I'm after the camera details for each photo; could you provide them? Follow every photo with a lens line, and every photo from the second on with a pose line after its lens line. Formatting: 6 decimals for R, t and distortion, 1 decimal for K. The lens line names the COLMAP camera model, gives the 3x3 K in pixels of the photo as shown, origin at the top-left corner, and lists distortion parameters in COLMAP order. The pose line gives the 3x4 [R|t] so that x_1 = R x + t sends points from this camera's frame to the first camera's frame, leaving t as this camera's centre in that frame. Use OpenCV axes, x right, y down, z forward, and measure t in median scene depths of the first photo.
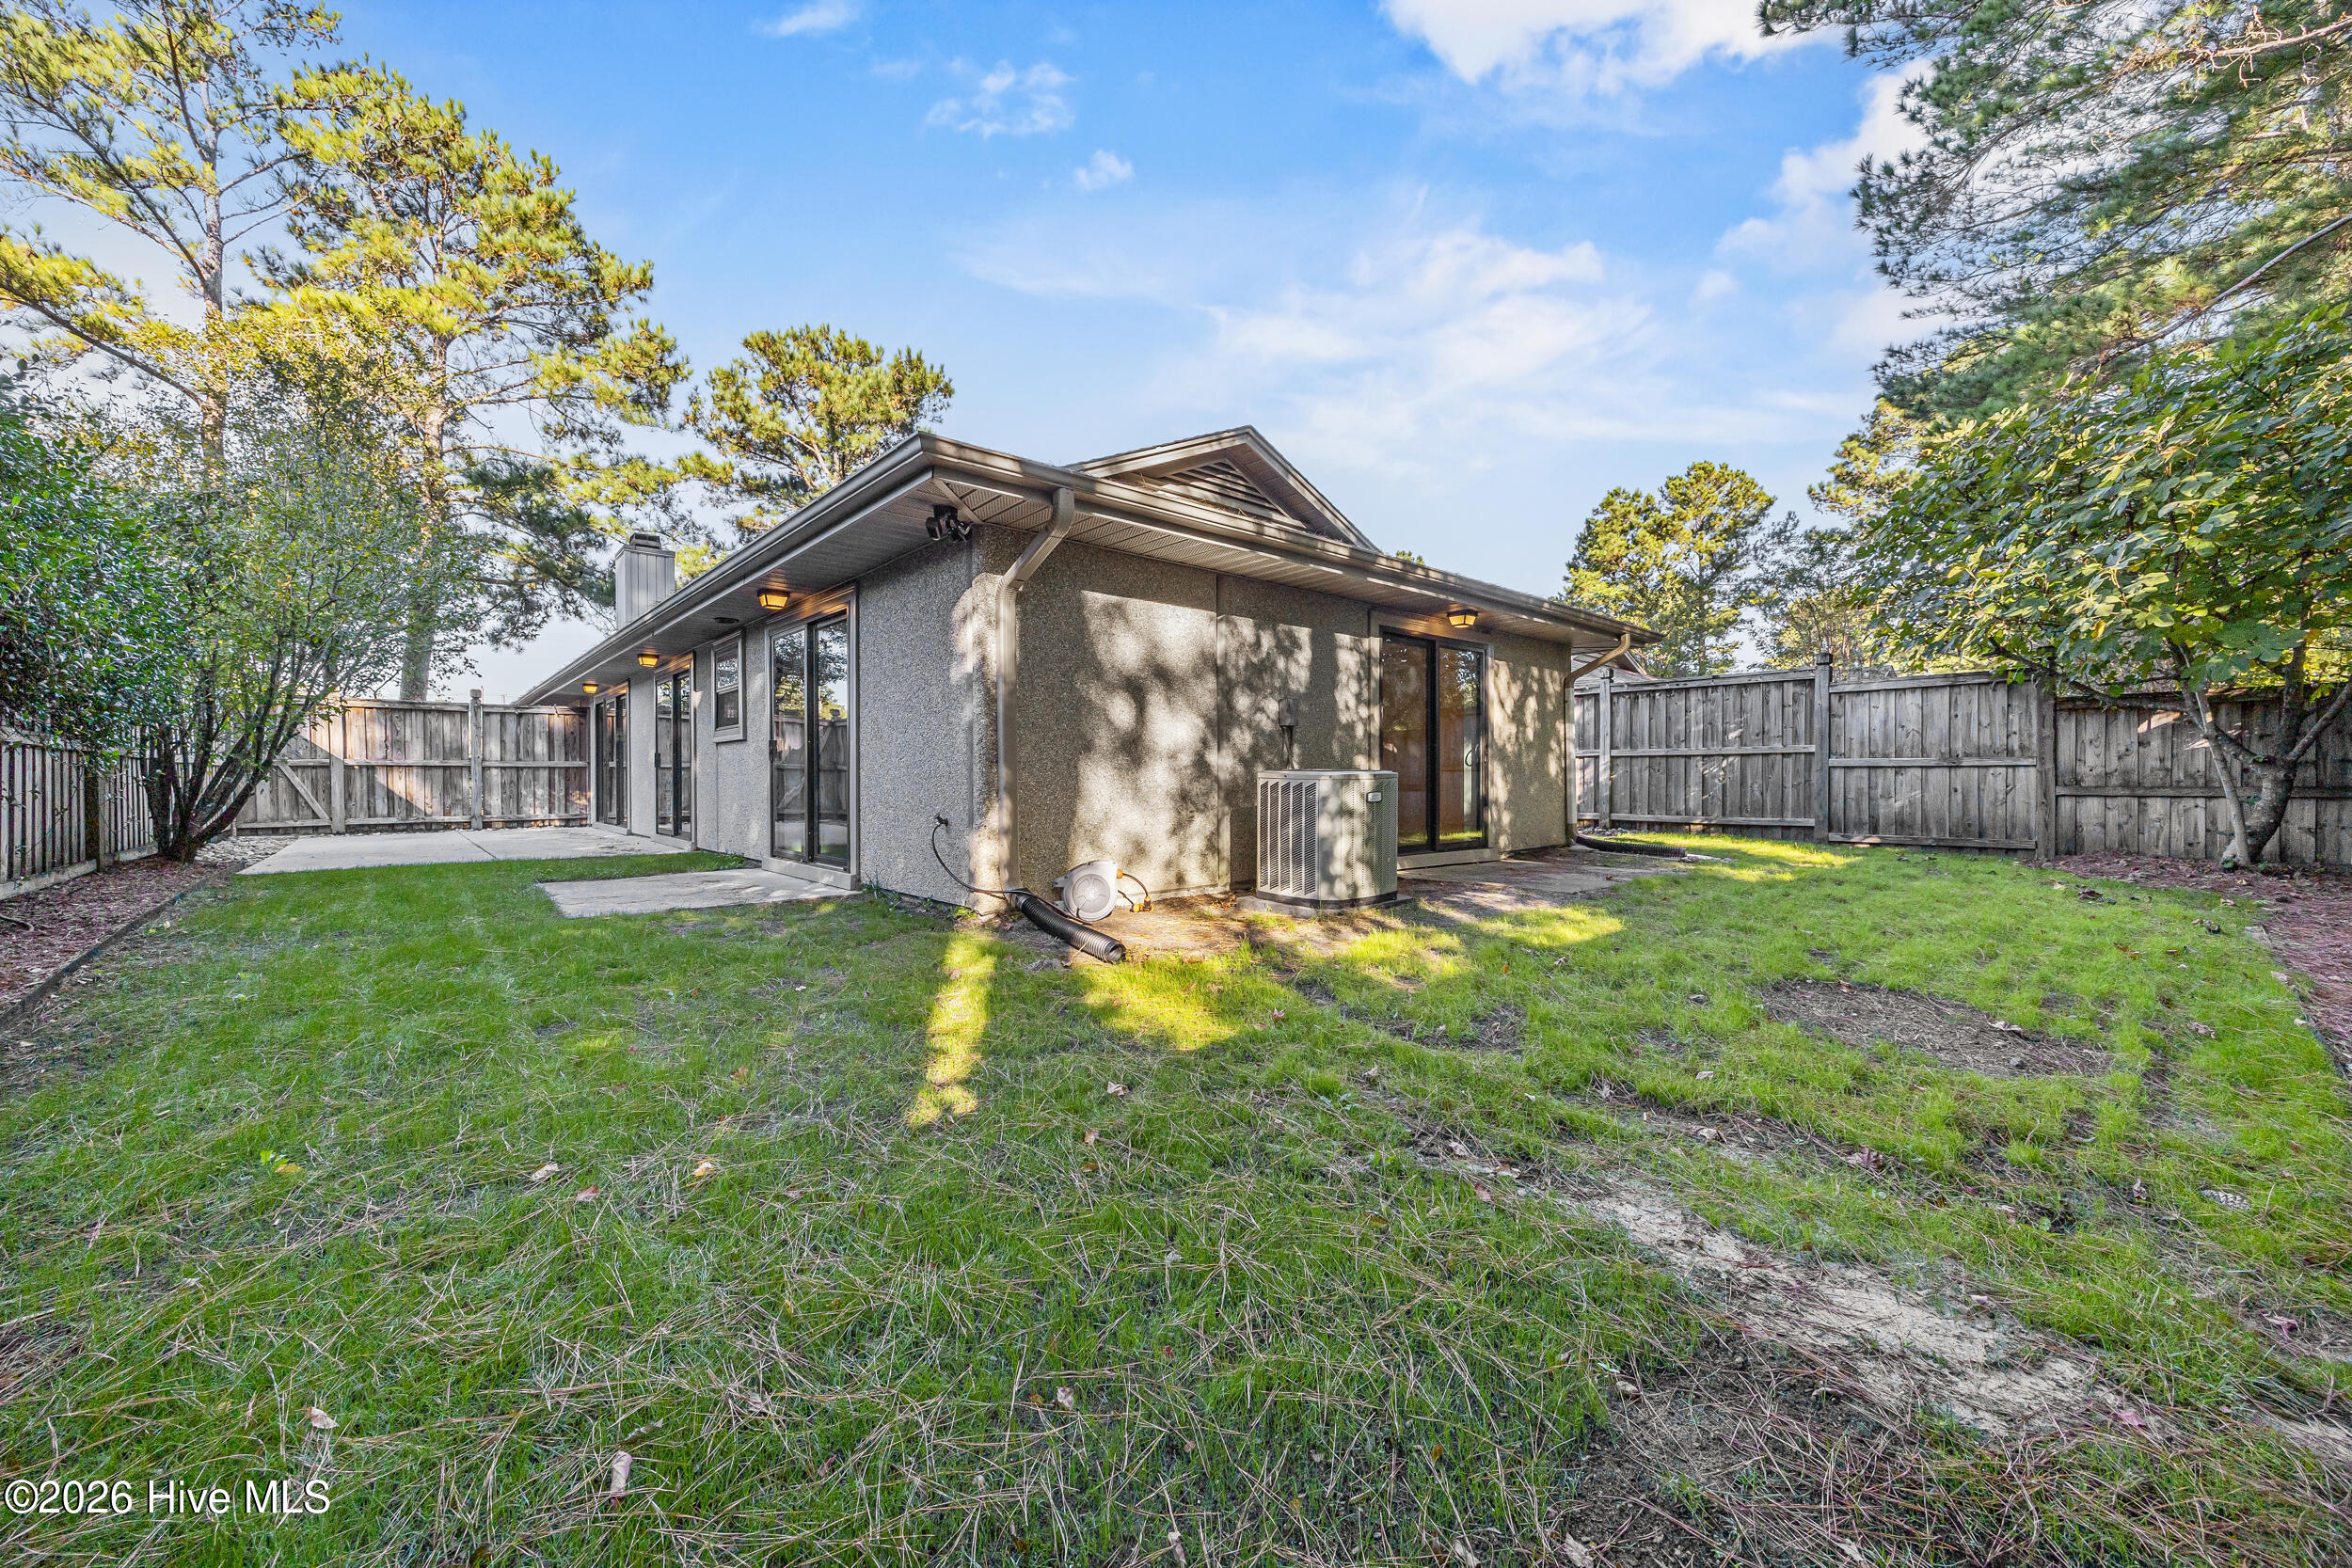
lens RADIAL K [[889.7, 0, 1170.0], [0, 889.7, 782.1], [0, 0, 1]] dist [-0.000716, 0.000238]
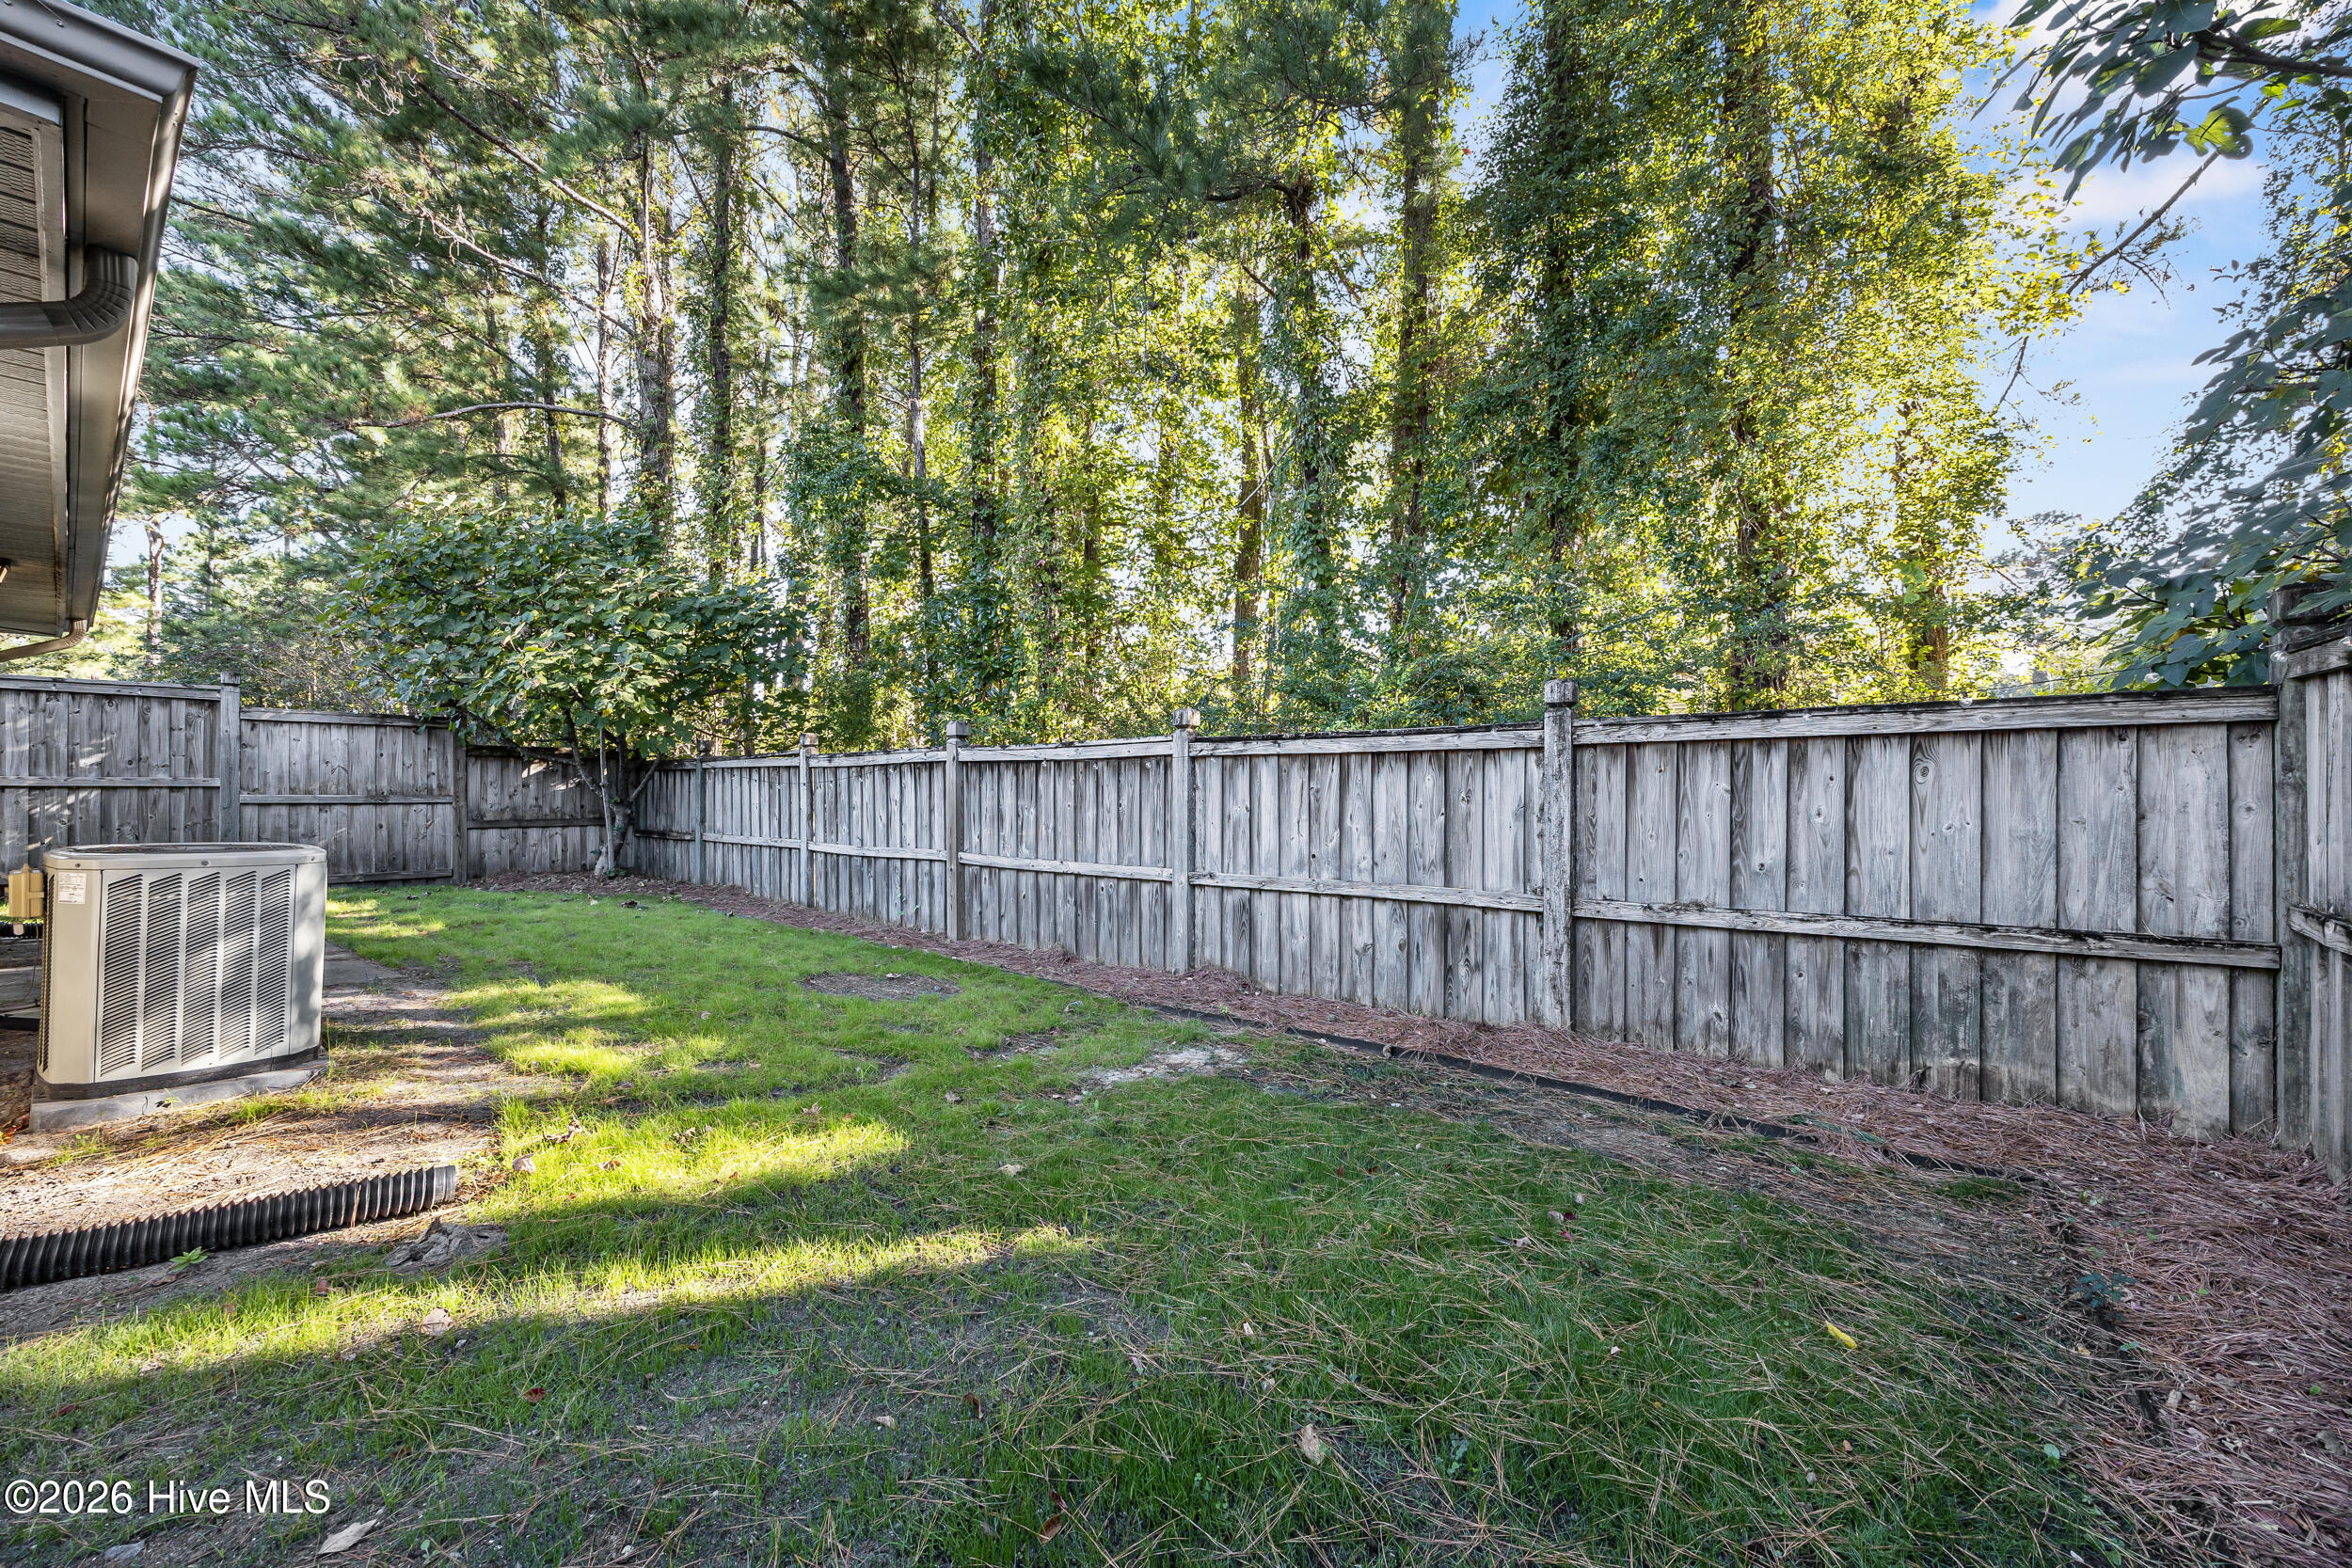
lens RADIAL K [[889.7, 0, 1180.0], [0, 889.7, 788.1], [0, 0, 1]] dist [-0.000716, 0.000238]
pose [[-0.174589, 0.005892, 0.984624, -0.795271], [0.000045, 0.999982, -0.005975, -0.076374], [-0.984641, -0.000999, -0.174586, 0.675247]]
